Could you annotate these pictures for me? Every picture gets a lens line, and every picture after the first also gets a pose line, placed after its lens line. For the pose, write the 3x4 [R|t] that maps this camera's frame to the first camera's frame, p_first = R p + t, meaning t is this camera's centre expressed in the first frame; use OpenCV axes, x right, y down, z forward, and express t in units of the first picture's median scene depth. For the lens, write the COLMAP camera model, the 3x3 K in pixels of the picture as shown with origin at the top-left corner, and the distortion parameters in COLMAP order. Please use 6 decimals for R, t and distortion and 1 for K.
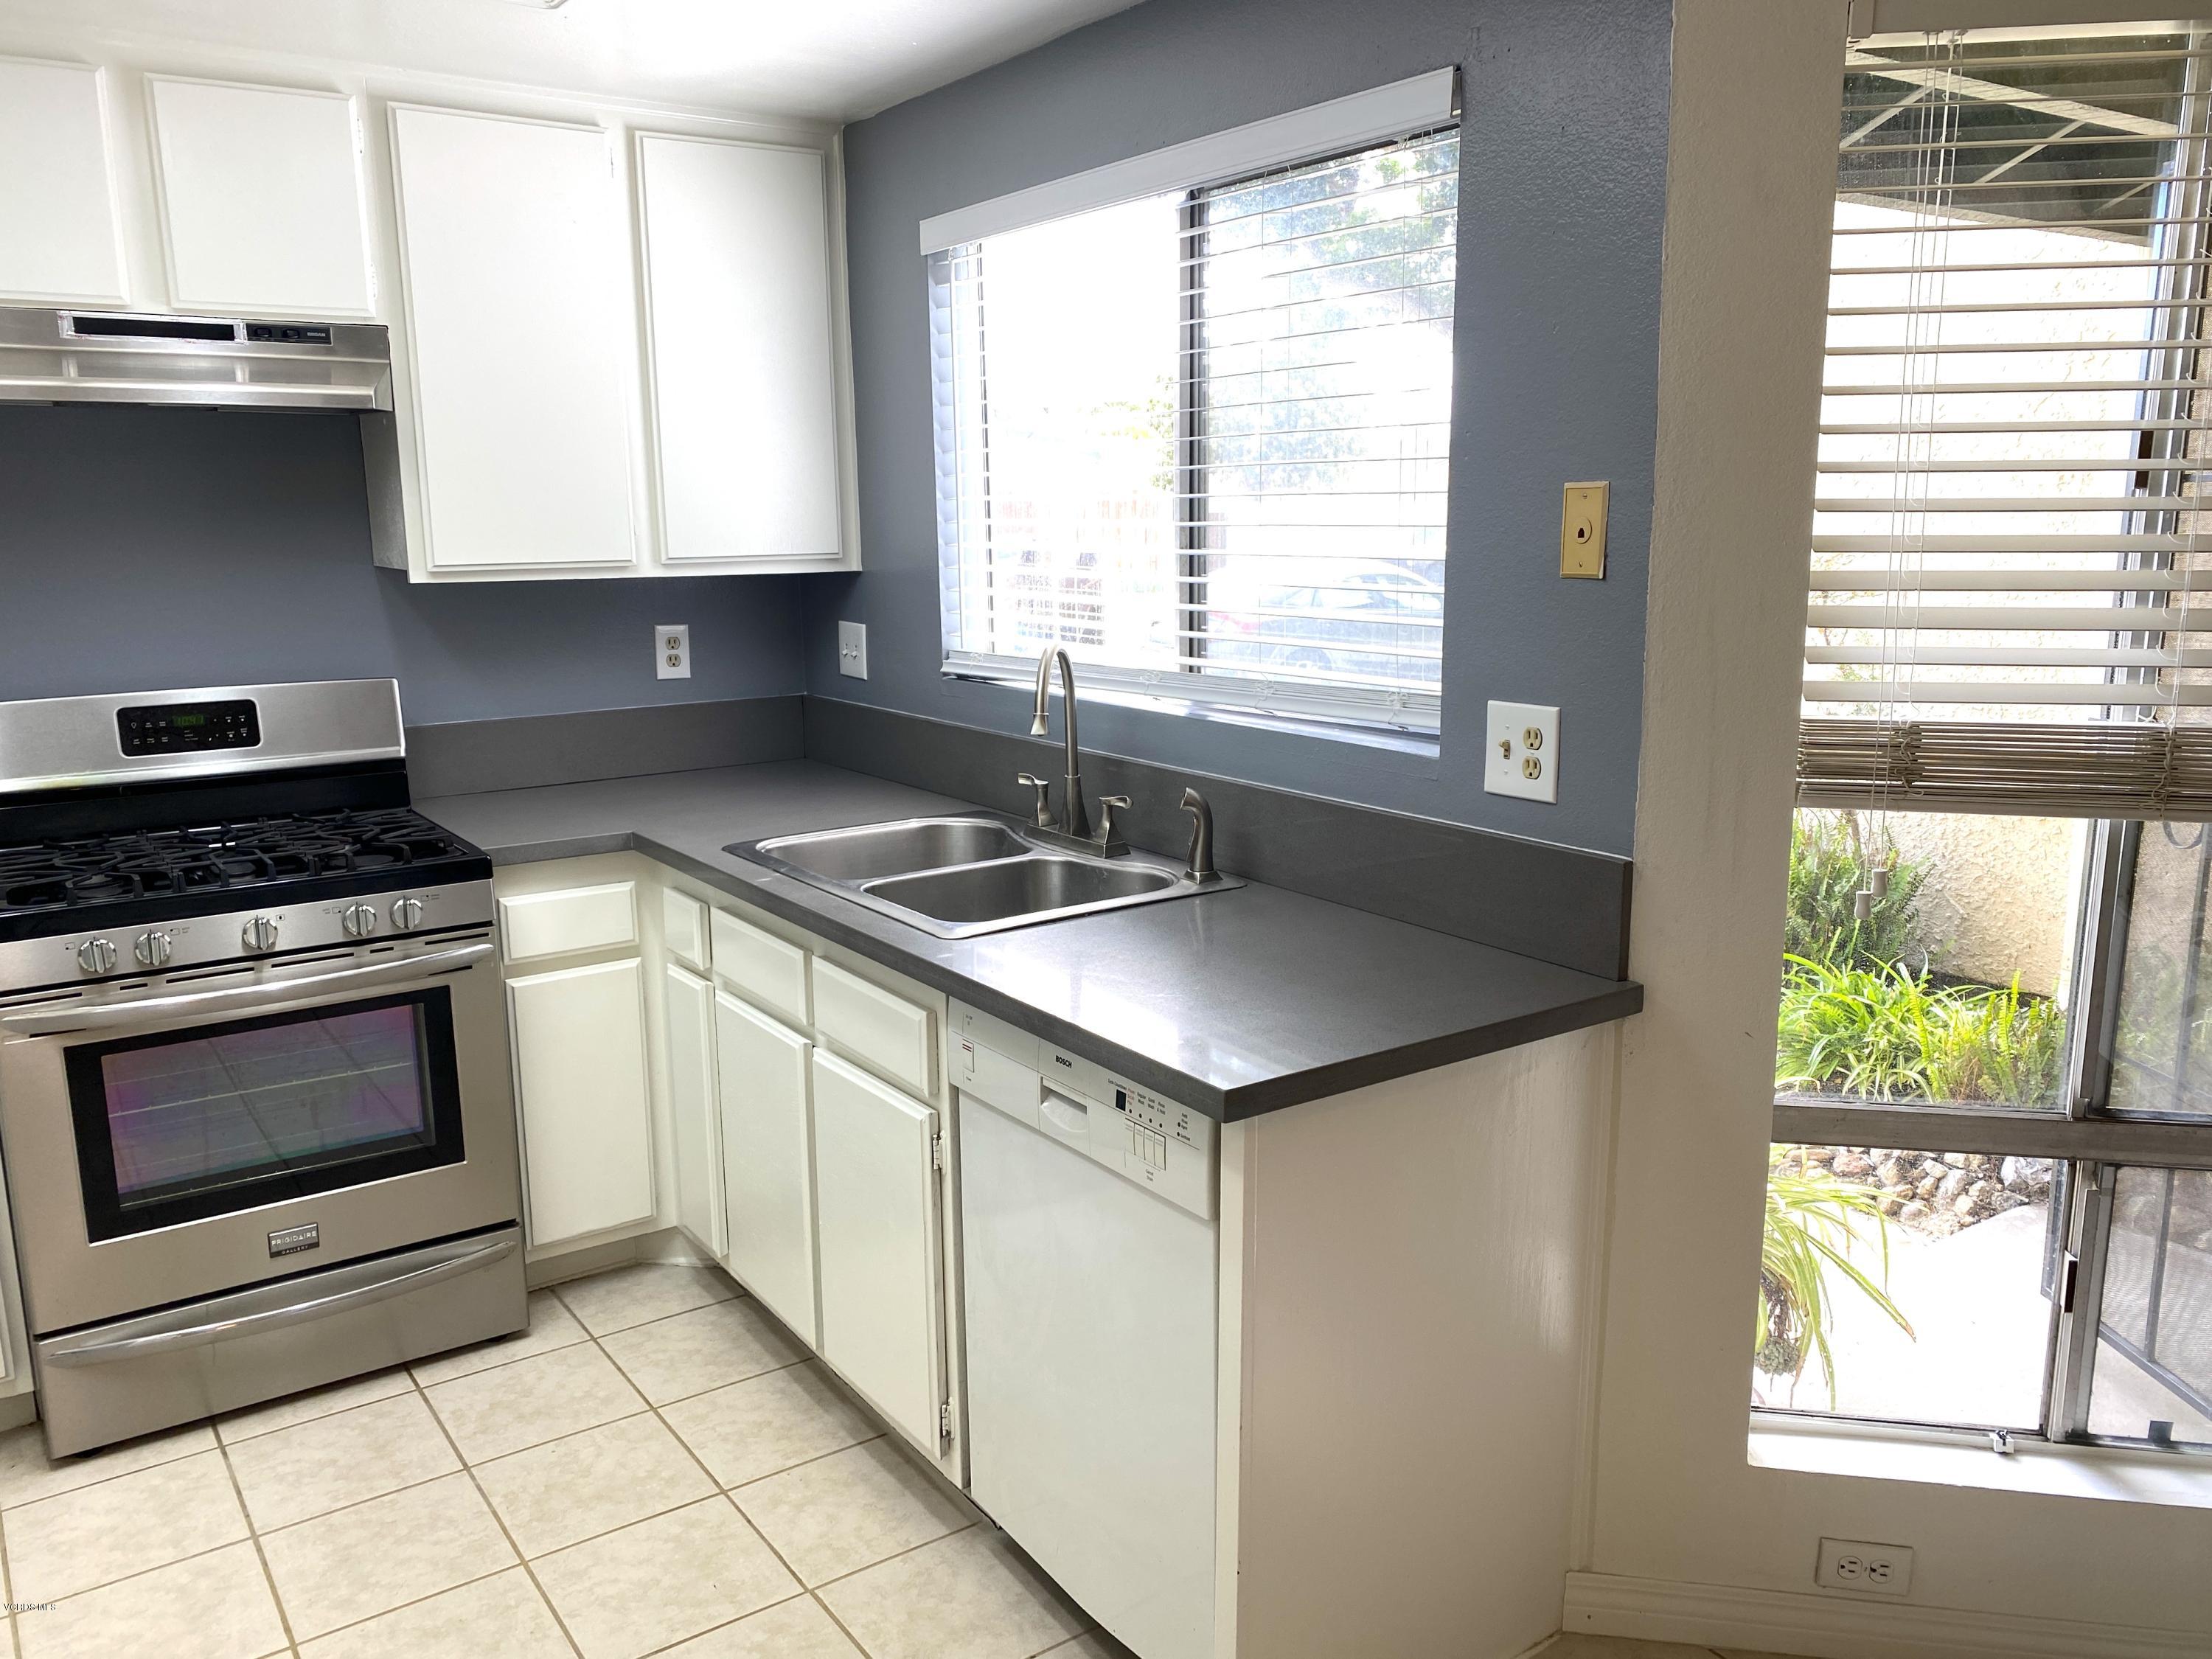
lens RADIAL K [[1718.6, 0, 1106.0], [0, 1718.6, 829.5], [0, 0, 1]] dist [0.058994, -0.003912]
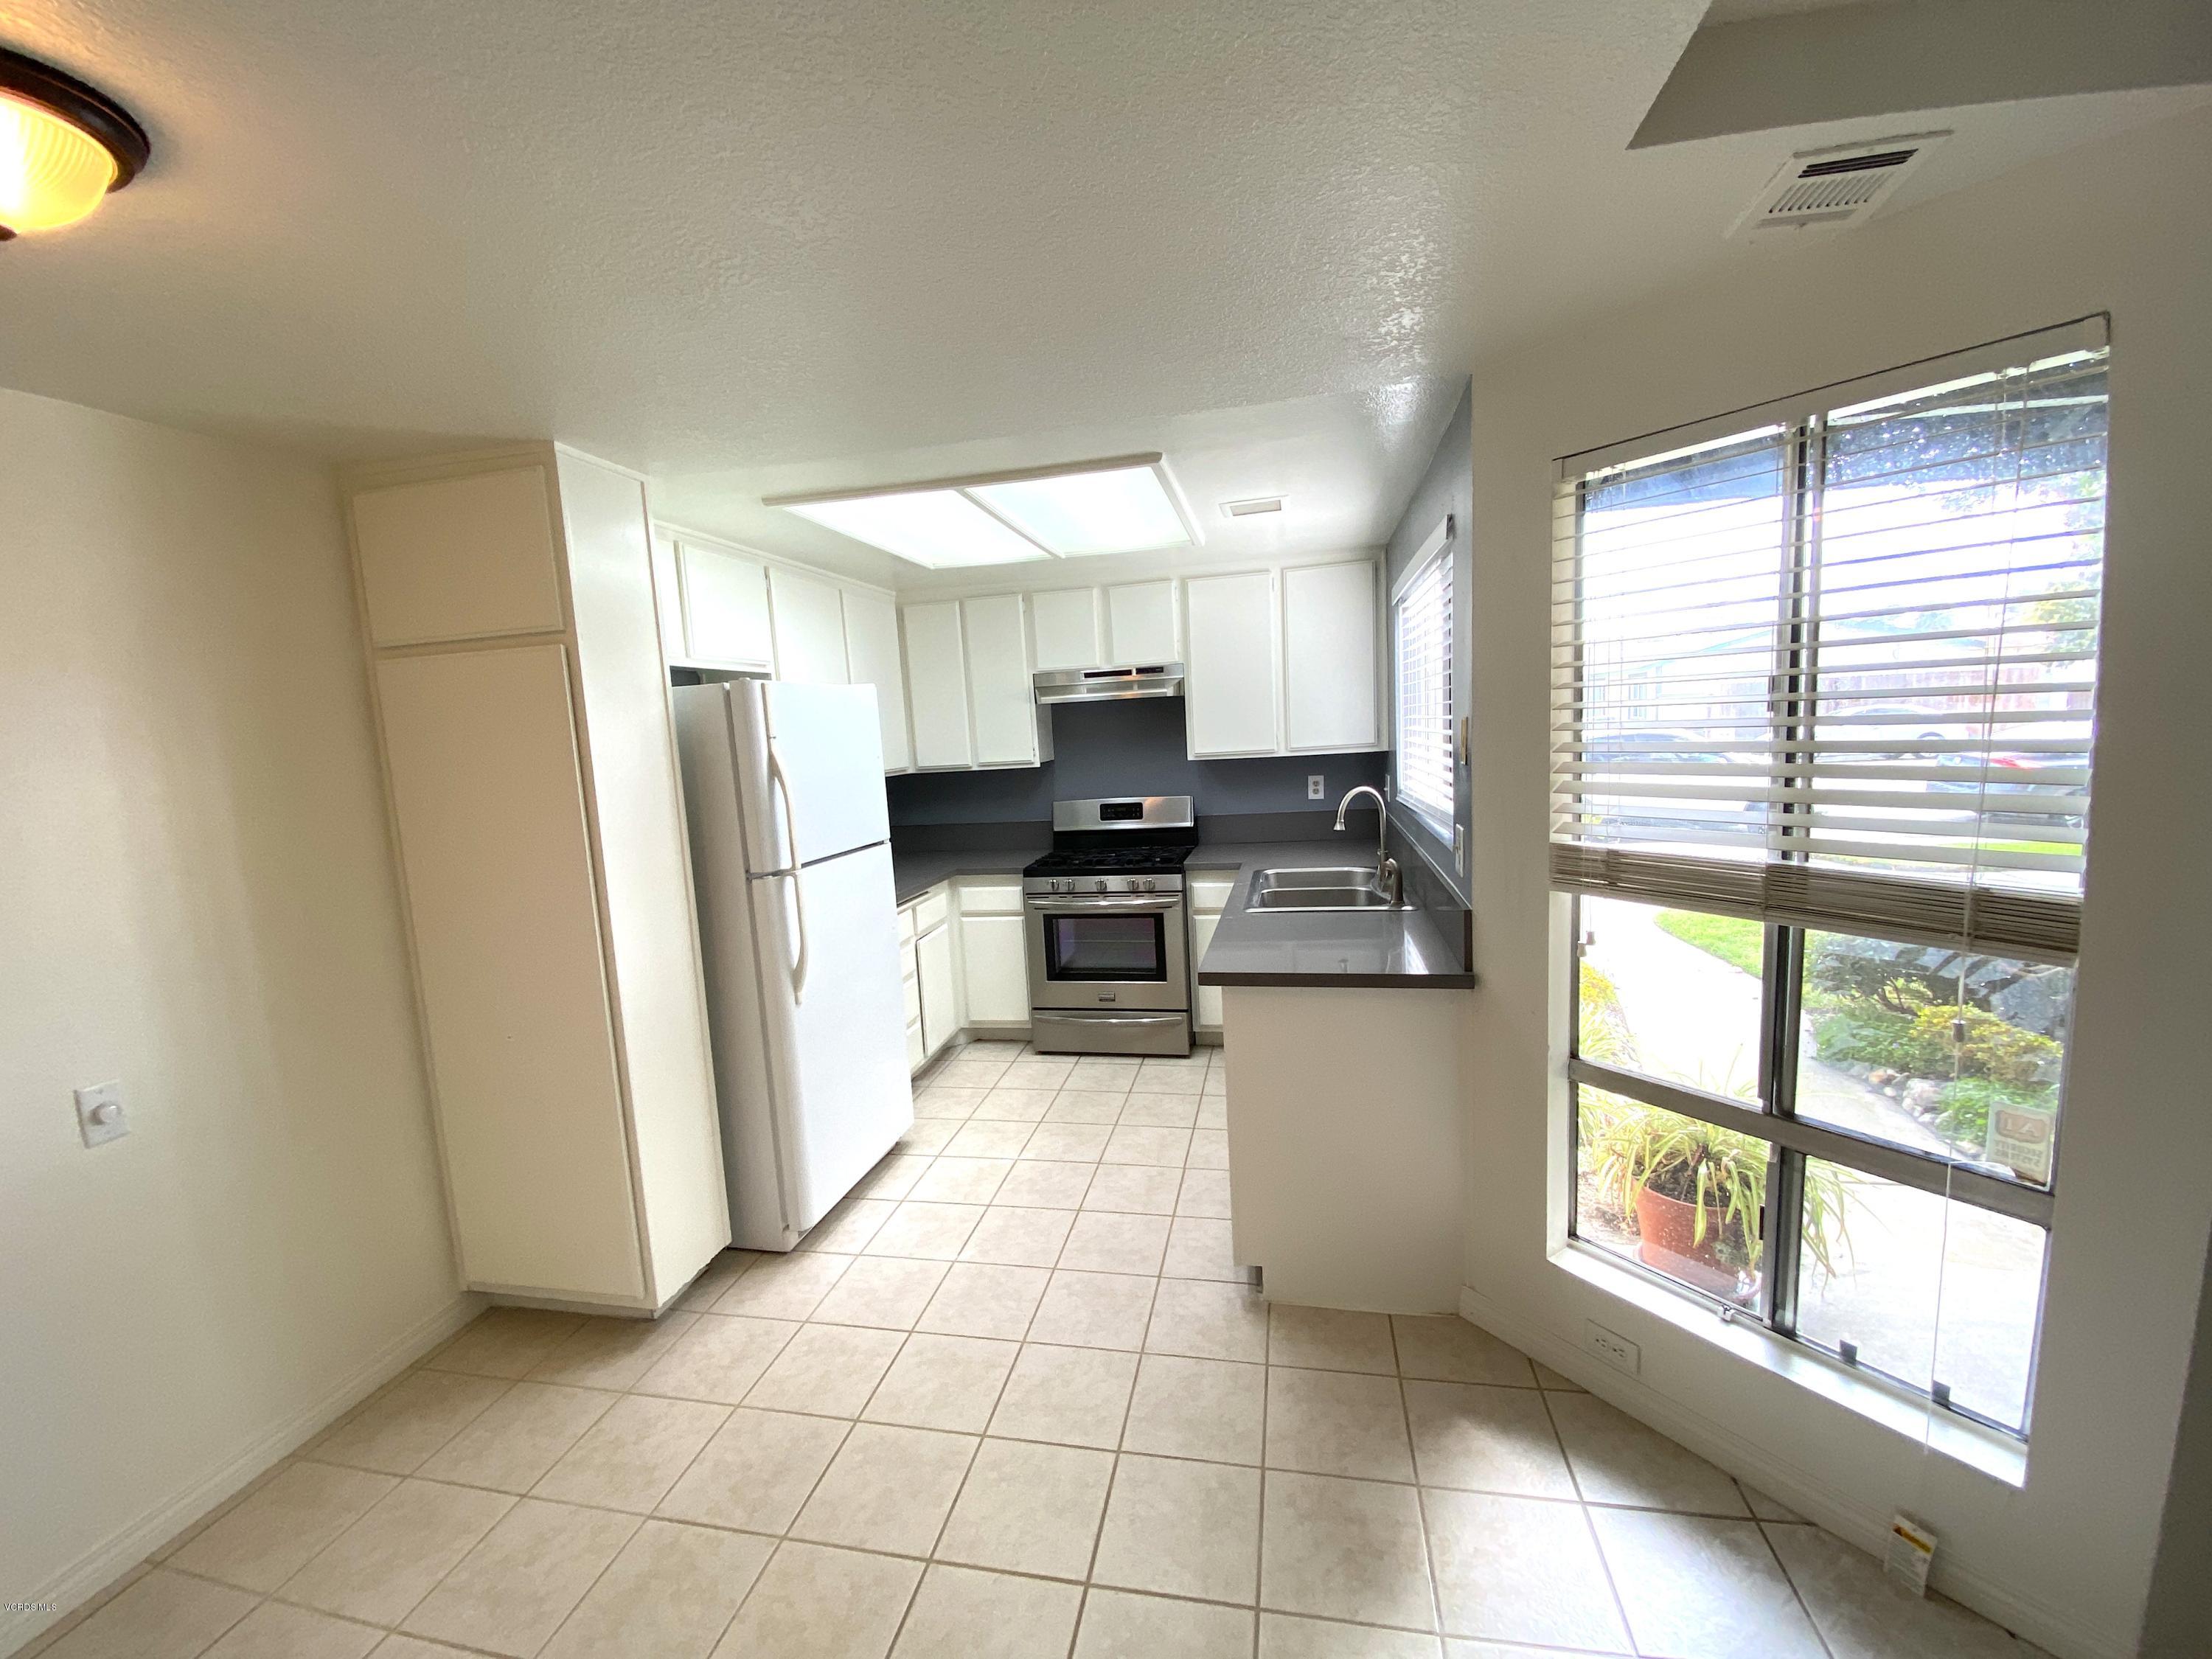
lens RADIAL K [[897.2, 0, 1114.0], [0, 897.2, 829.9], [0, 0, 1]] dist [0.051364, -0.030520]
pose [[0.683249, 0.058720, -0.727820, 0.548164], [-0.092872, 0.995654, -0.006856, -0.019157], [0.724255, 0.072278, 0.685733, 0.008649]]
